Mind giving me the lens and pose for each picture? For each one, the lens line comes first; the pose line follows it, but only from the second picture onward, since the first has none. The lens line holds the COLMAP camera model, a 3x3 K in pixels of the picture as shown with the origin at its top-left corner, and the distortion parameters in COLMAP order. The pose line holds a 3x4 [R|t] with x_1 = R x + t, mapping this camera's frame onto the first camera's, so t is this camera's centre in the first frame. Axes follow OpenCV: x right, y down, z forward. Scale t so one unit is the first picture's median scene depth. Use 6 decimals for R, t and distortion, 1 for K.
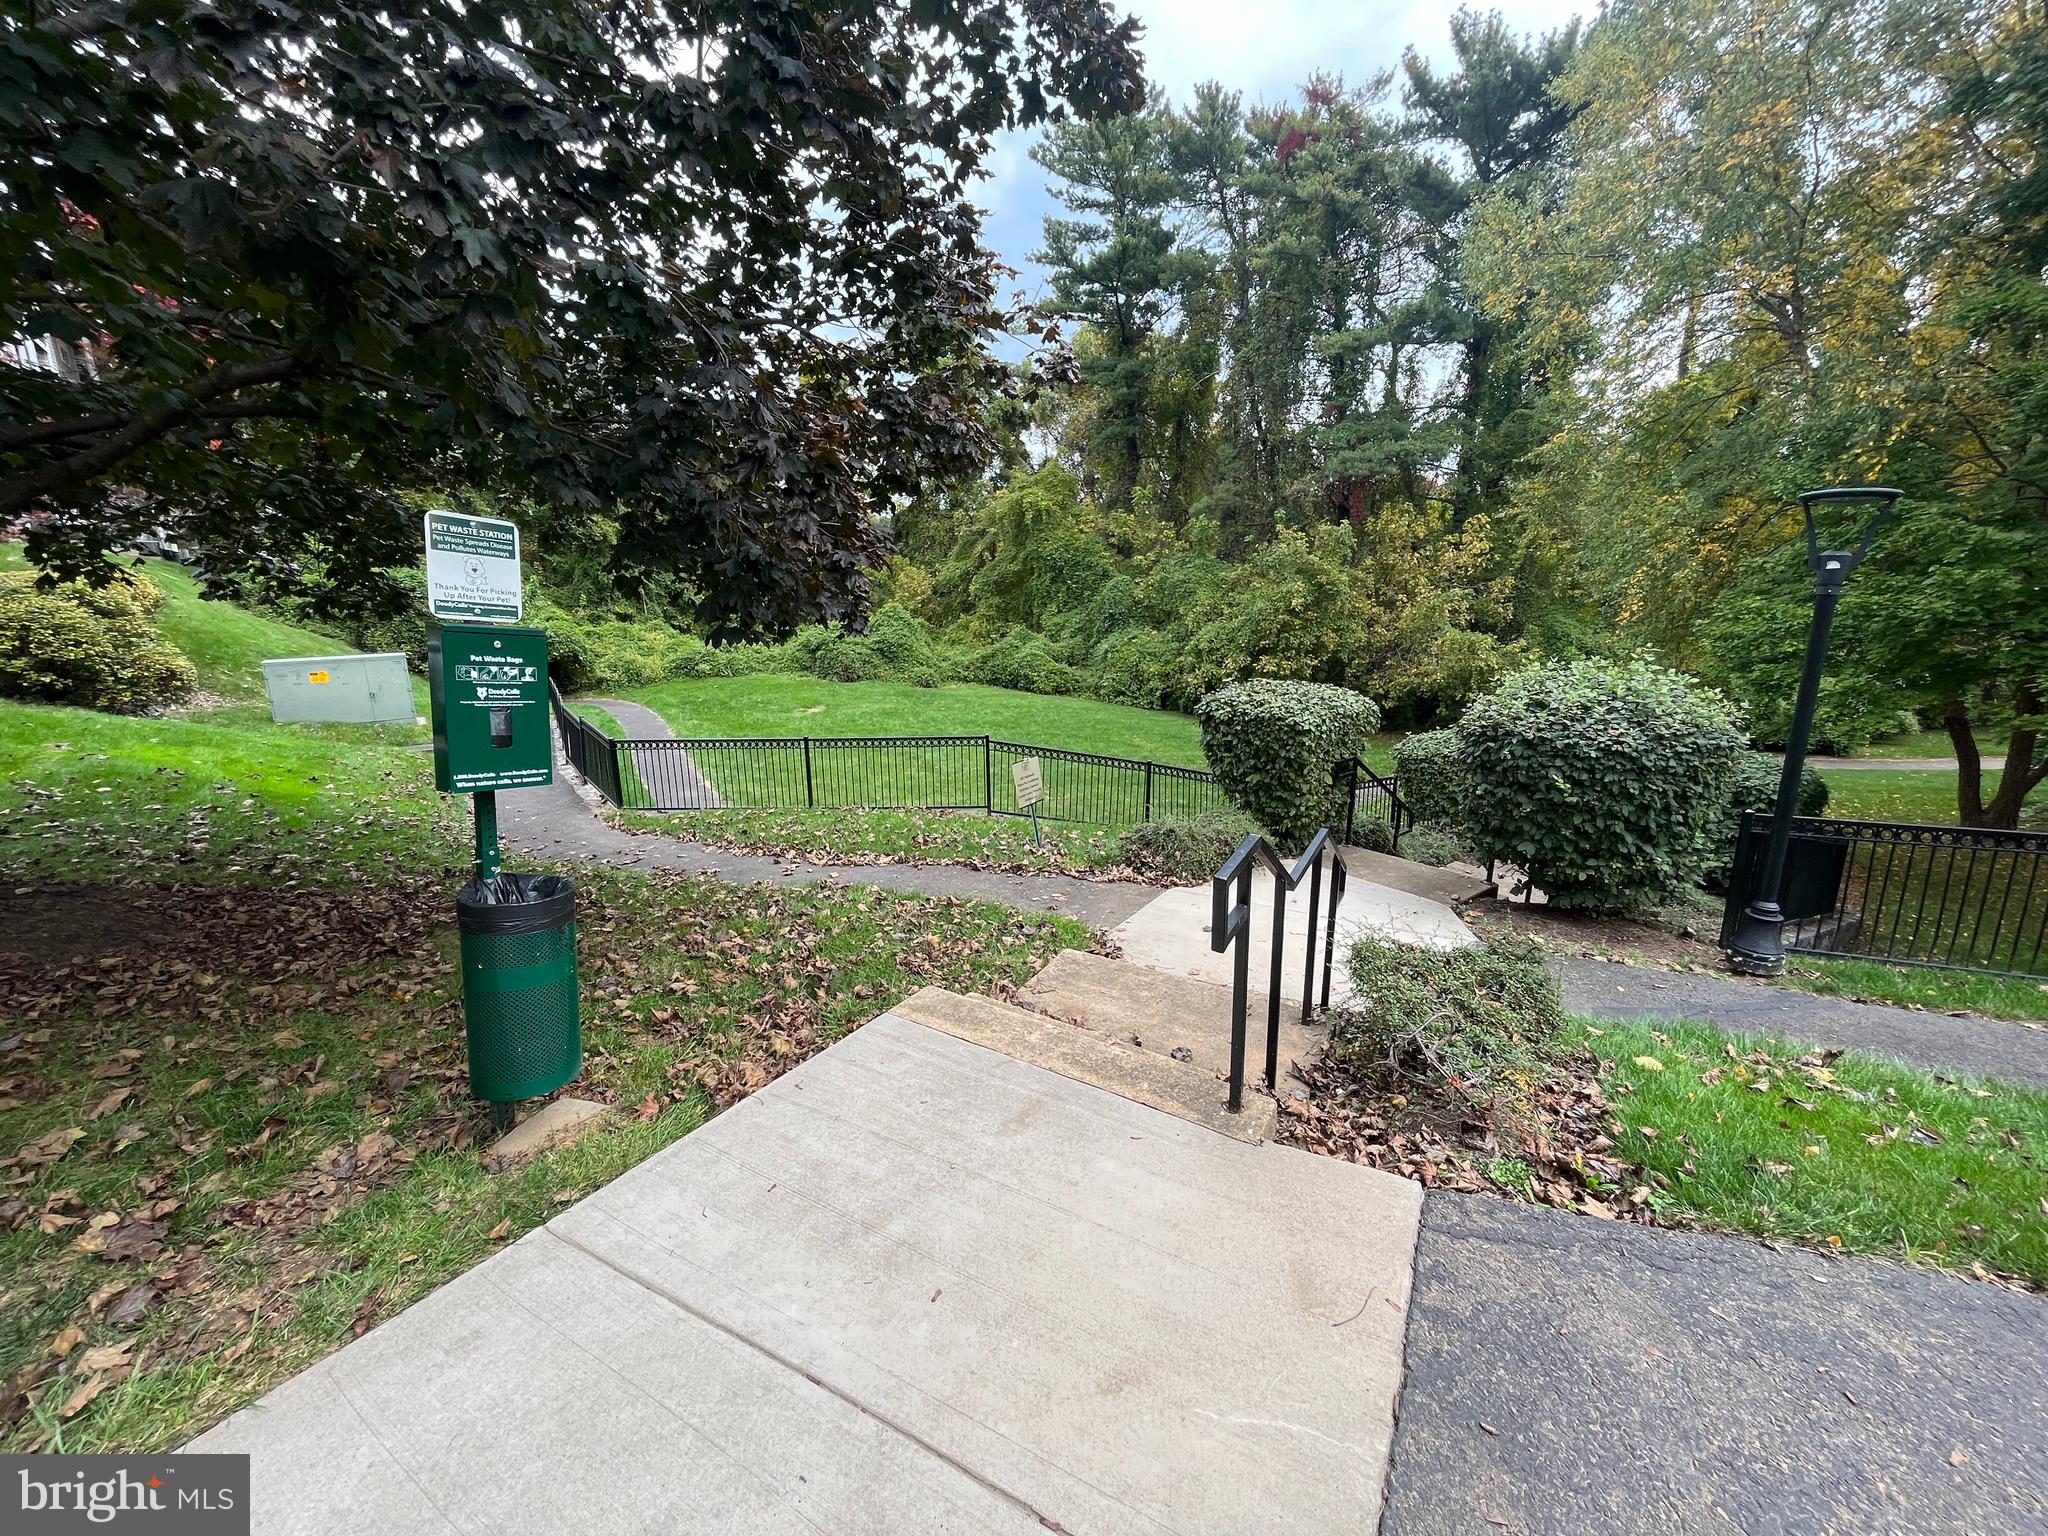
lens RADIAL K [[822.9, 0, 1024.1], [0, 822.9, 768.5], [0, 0, 1]] dist [-0.004357, -0.000222]
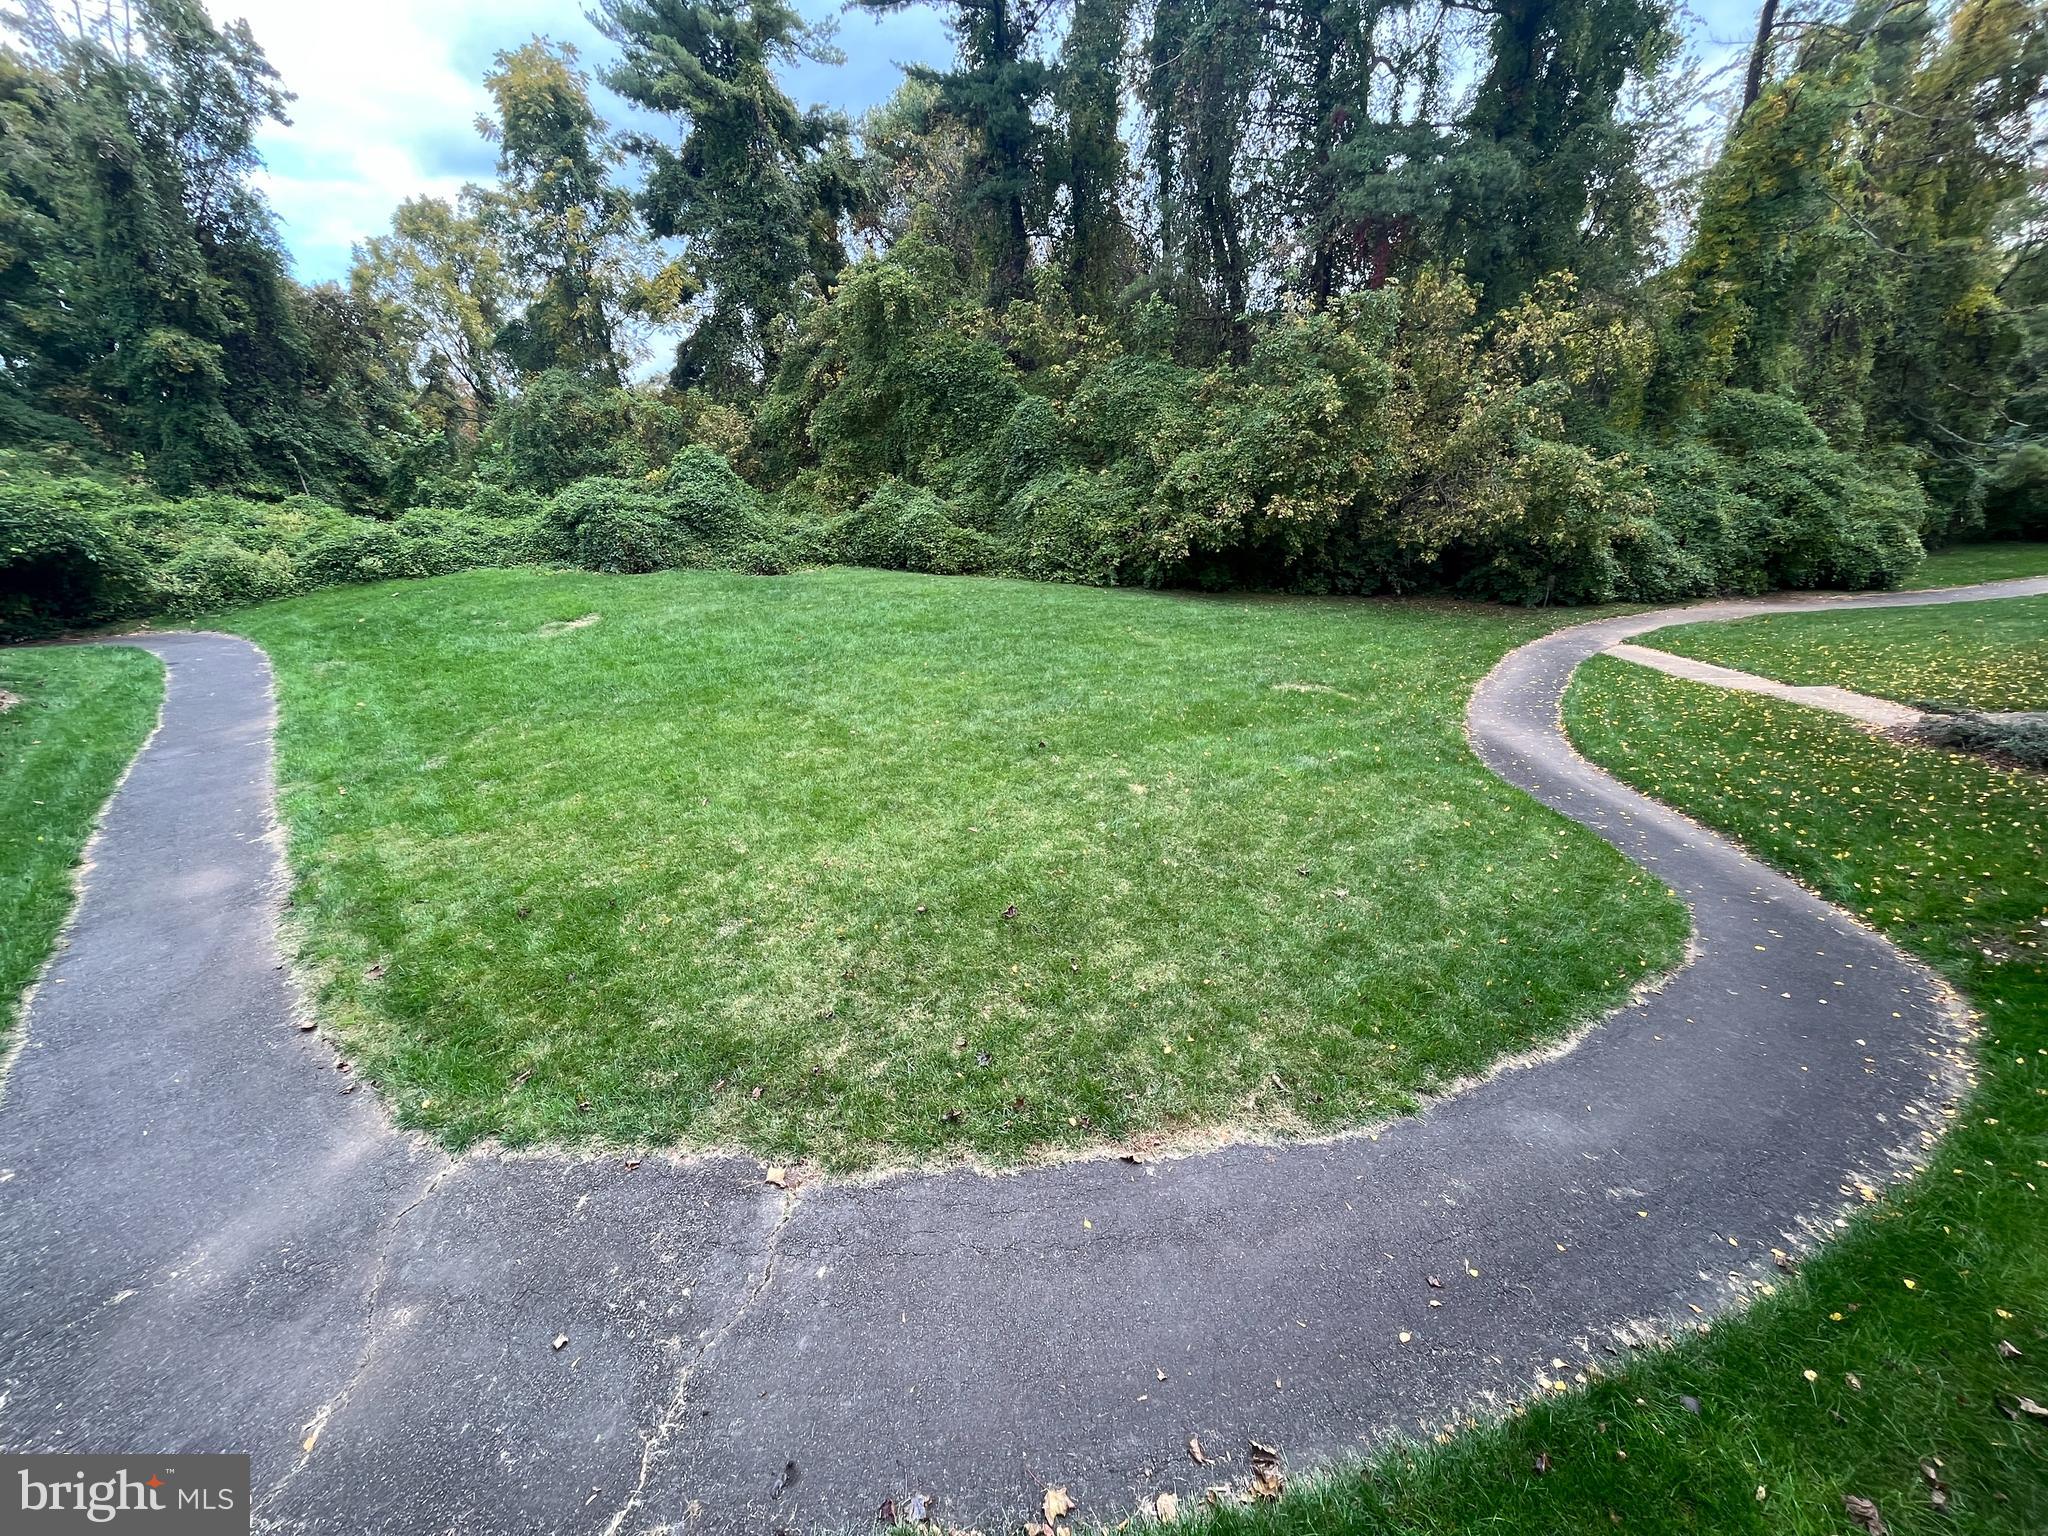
lens RADIAL K [[822.9, 0, 1023.5], [0, 822.9, 770.7], [0, 0, 1]] dist [-0.004357, -0.000222]
pose [[0.977023, -0.106907, 0.184384, -0.056788], [0.080957, 0.986413, 0.142953, -0.022024], [-0.197161, -0.124741, 0.972403, 0.301705]]
